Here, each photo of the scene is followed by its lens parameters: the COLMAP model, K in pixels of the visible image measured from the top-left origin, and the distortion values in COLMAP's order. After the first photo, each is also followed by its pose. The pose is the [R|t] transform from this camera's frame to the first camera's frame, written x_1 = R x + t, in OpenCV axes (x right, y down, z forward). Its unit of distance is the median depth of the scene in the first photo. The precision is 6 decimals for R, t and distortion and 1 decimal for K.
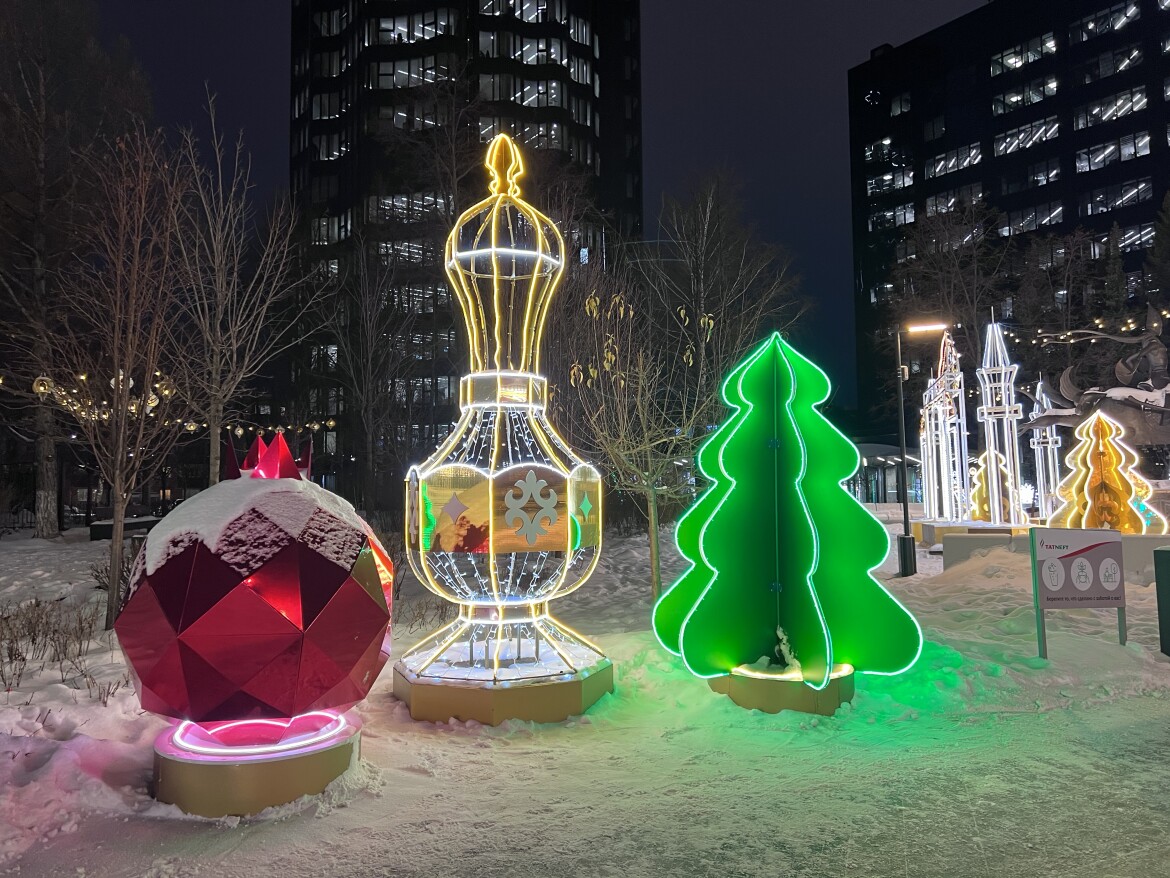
lens RADIAL K [[868.9, 0, 581.8], [0, 868.9, 435.5], [0, 0, 1]] dist [0.011633, -0.002056]
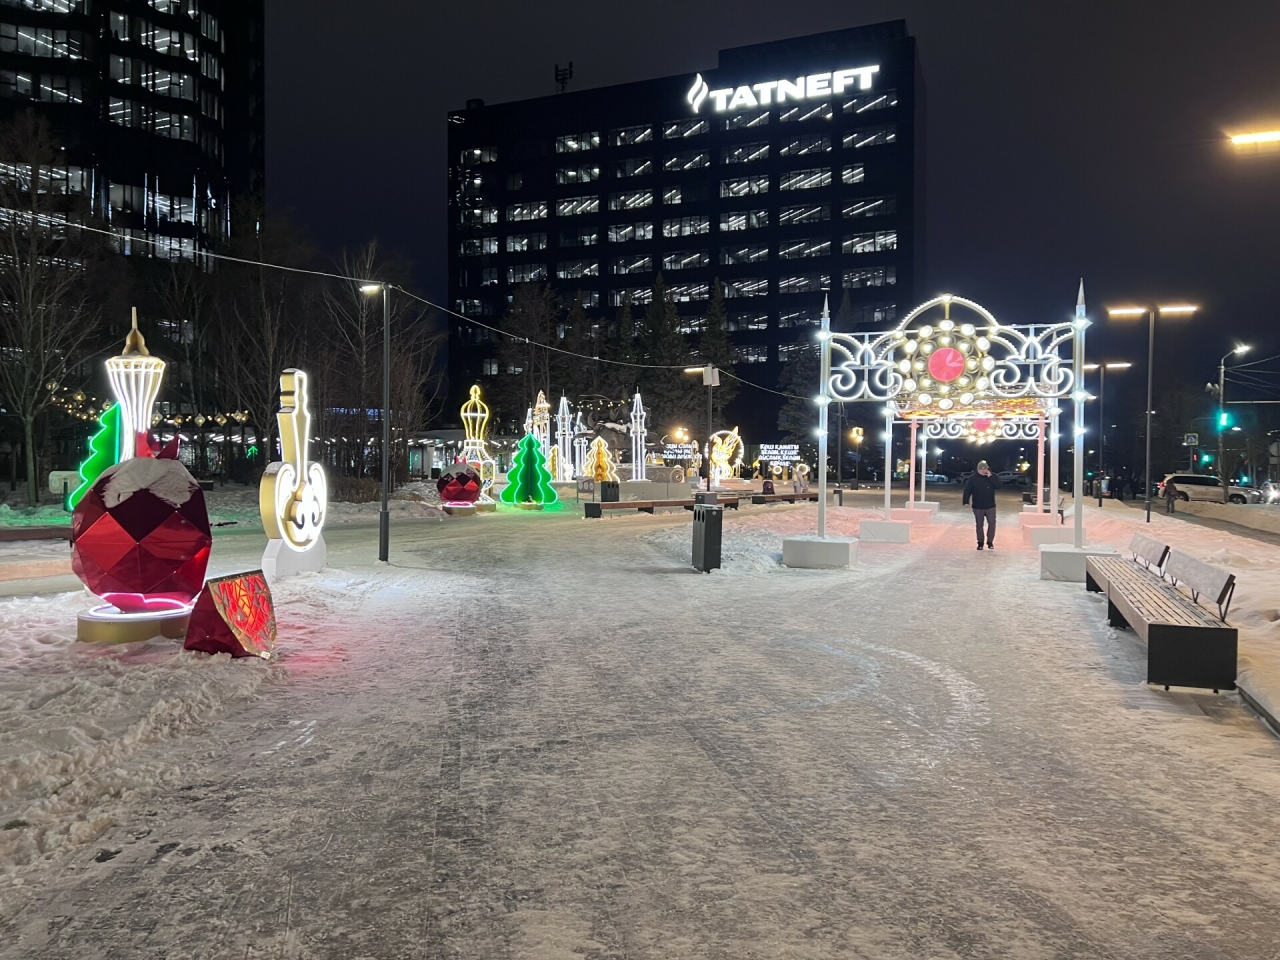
lens RADIAL K [[950.6, 0, 639.4], [0, 950.6, 480.8], [0, 0, 1]] dist [0.011633, -0.002056]
pose [[0.851383, 0.006533, 0.524504, -0.186909], [-0.049549, 0.996453, 0.068018, -0.022996], [-0.522200, -0.083898, 0.848686, -0.349518]]
